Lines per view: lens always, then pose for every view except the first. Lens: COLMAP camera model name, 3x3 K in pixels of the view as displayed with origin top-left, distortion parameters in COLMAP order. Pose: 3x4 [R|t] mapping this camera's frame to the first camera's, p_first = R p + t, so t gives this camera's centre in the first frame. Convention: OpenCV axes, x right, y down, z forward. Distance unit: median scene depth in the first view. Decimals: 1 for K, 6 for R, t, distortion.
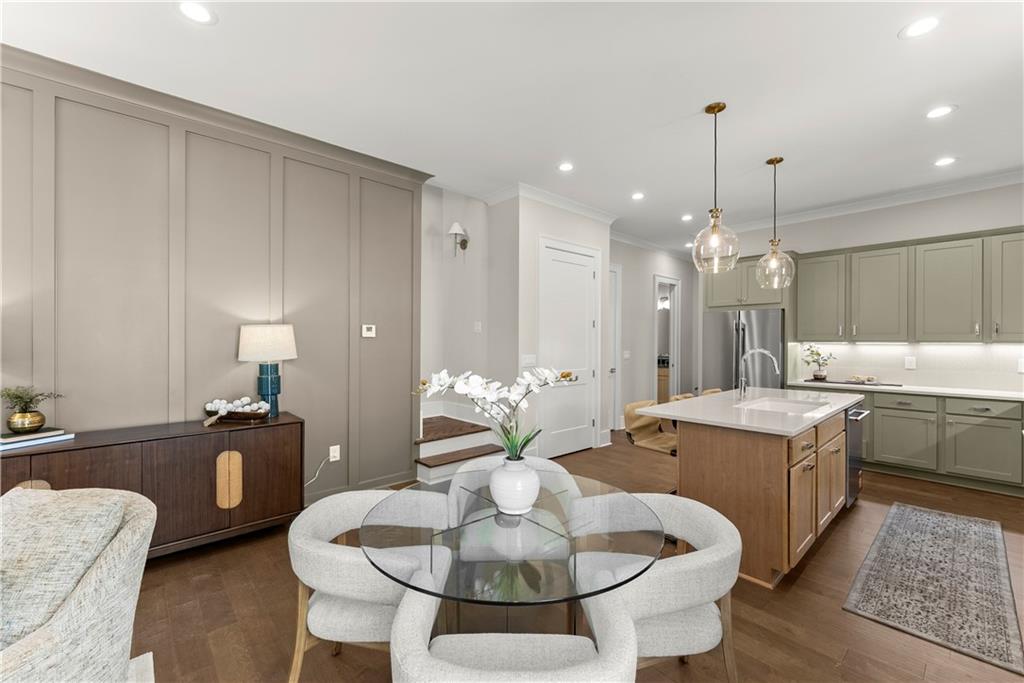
lens RADIAL K [[422.7, 0, 512.0], [0, 422.7, 341.5], [0, 0, 1]] dist [0.000176, 0.000706]
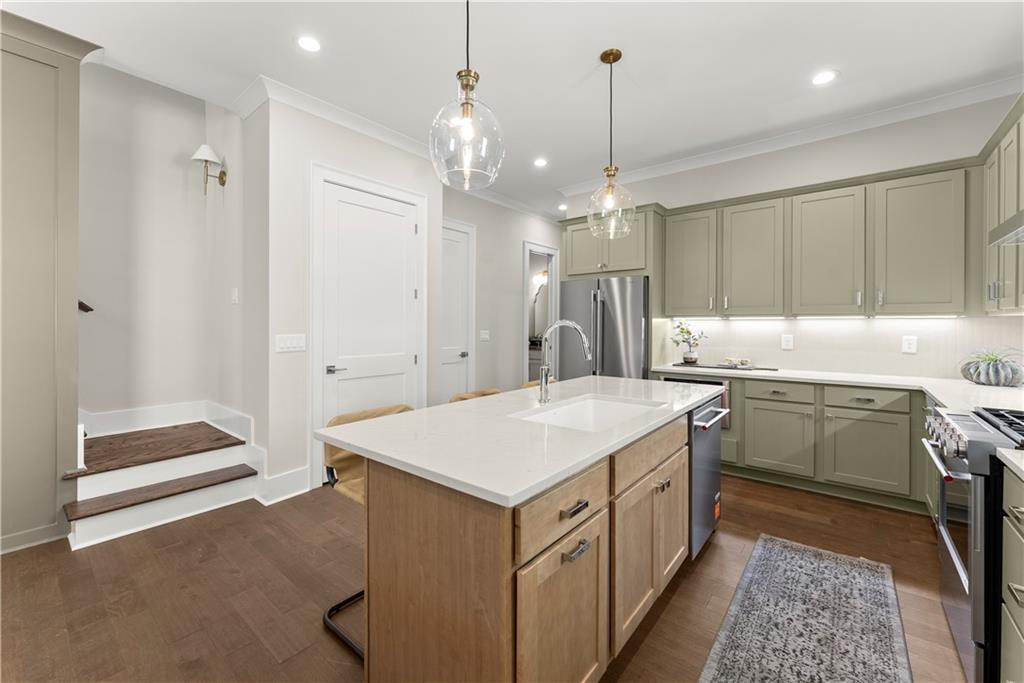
lens RADIAL K [[411.9, 0, 510.9], [0, 411.9, 326.6], [0, 0, 1]] dist [0.000823, 0.000005]
pose [[0.989944, -0.002106, 0.141442, 0.316197], [0.001631, 0.999993, 0.003472, 0.018453], [-0.141448, -0.003206, 0.989941, 0.301773]]
